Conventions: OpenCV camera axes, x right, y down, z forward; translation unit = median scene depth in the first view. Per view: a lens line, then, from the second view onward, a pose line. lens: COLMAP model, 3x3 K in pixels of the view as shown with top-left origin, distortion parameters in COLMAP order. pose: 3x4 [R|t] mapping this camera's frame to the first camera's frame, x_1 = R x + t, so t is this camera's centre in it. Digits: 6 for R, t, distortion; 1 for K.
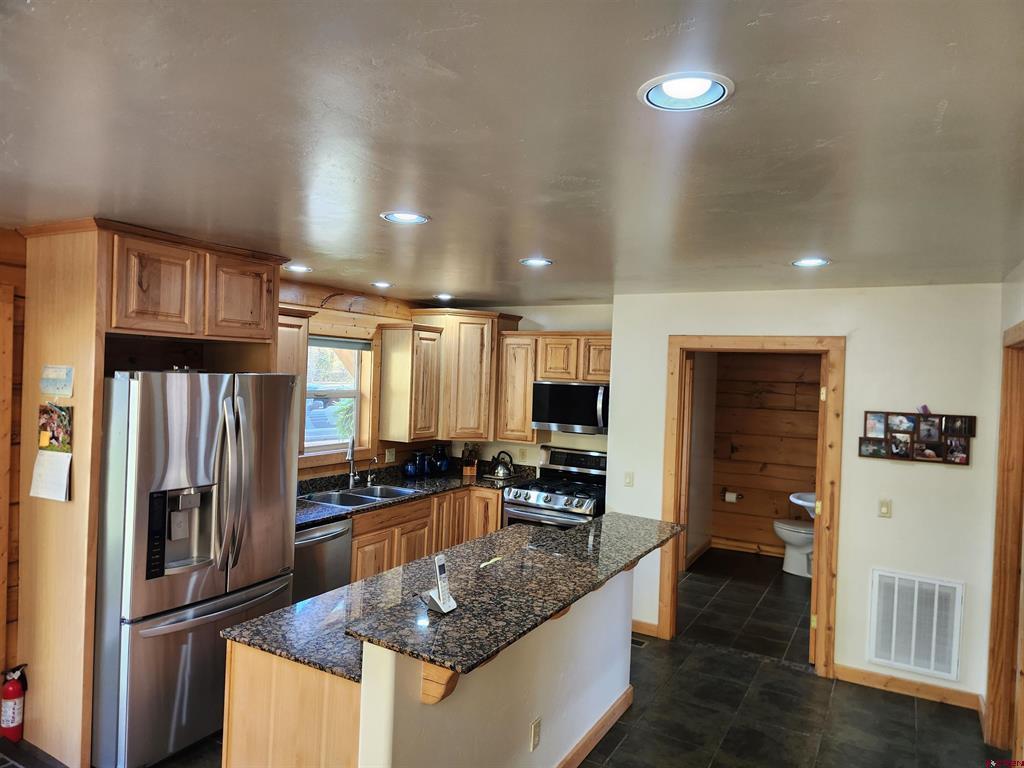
lens RADIAL K [[689.2, 0, 499.6], [0, 689.2, 384.3], [0, 0, 1]] dist [0.076600, -0.065596]
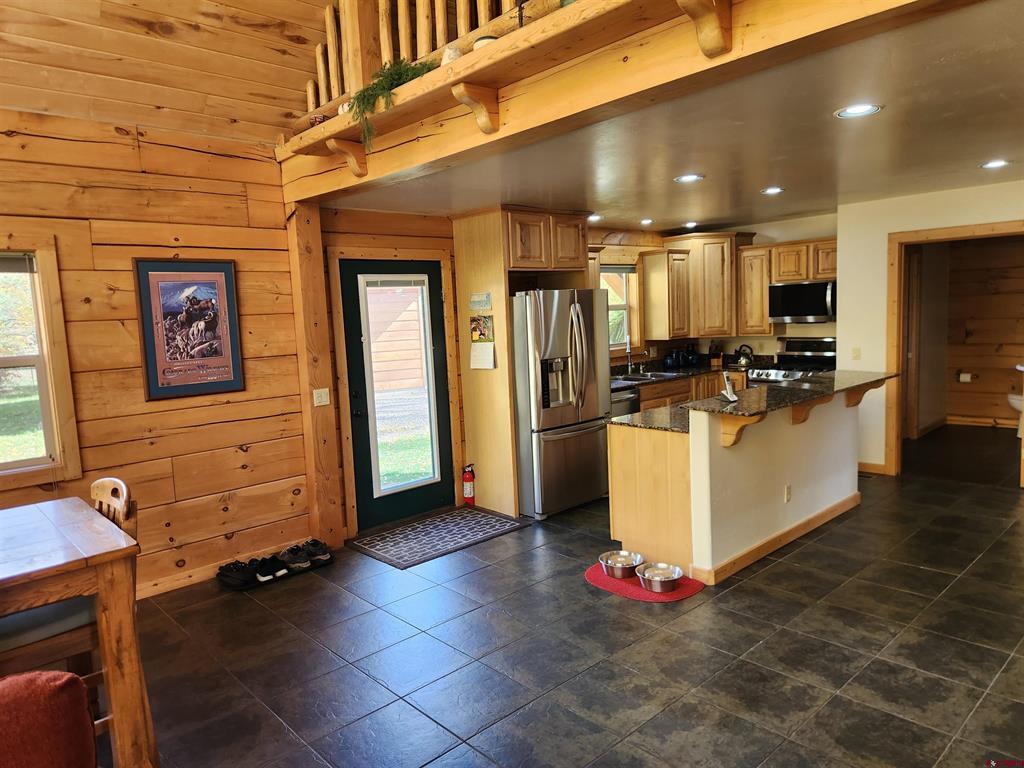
lens RADIAL K [[689.2, 0, 497.8], [0, 689.2, 387.5], [0, 0, 1]] dist [0.076600, -0.065596]
pose [[0.951284, -0.047891, -0.304574, -0.043867], [0.076657, 0.993581, 0.083194, 0.039583], [0.298635, -0.102488, 0.948848, -0.374793]]
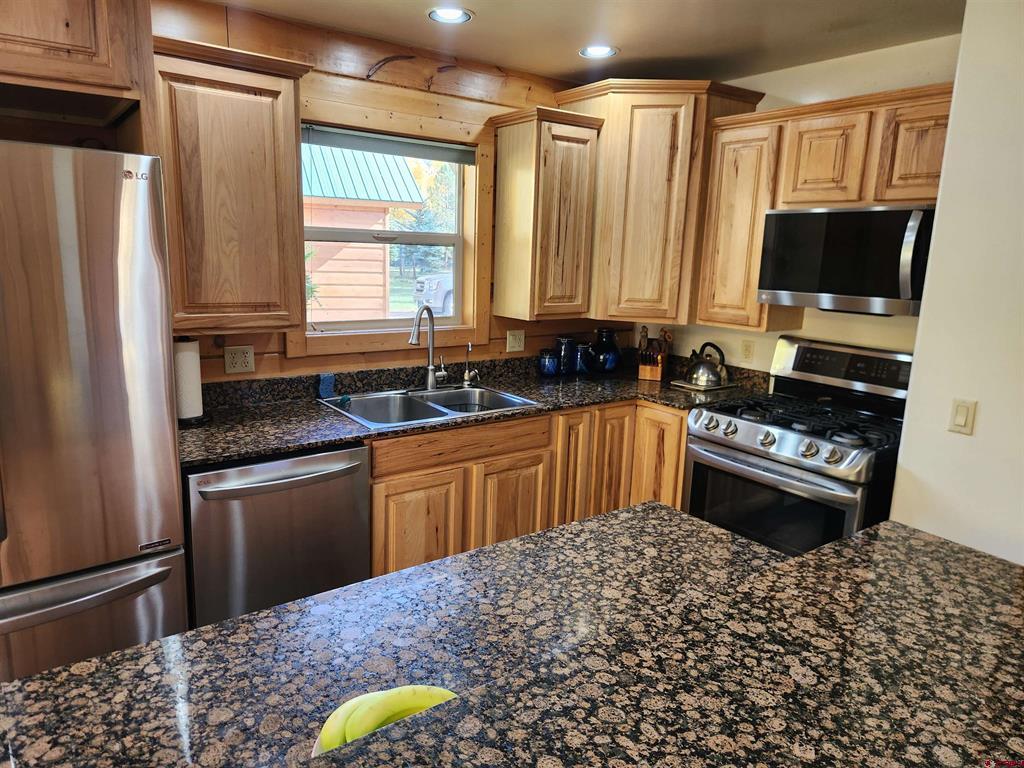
lens RADIAL K [[689.2, 0, 498.6], [0, 689.2, 384.6], [0, 0, 1]] dist [0.076600, -0.065596]
pose [[0.915341, 0.070101, -0.396531, 0.085703], [-0.004427, 0.986423, 0.164165, 0.041348], [0.402656, -0.148512, 0.903223, 0.443217]]
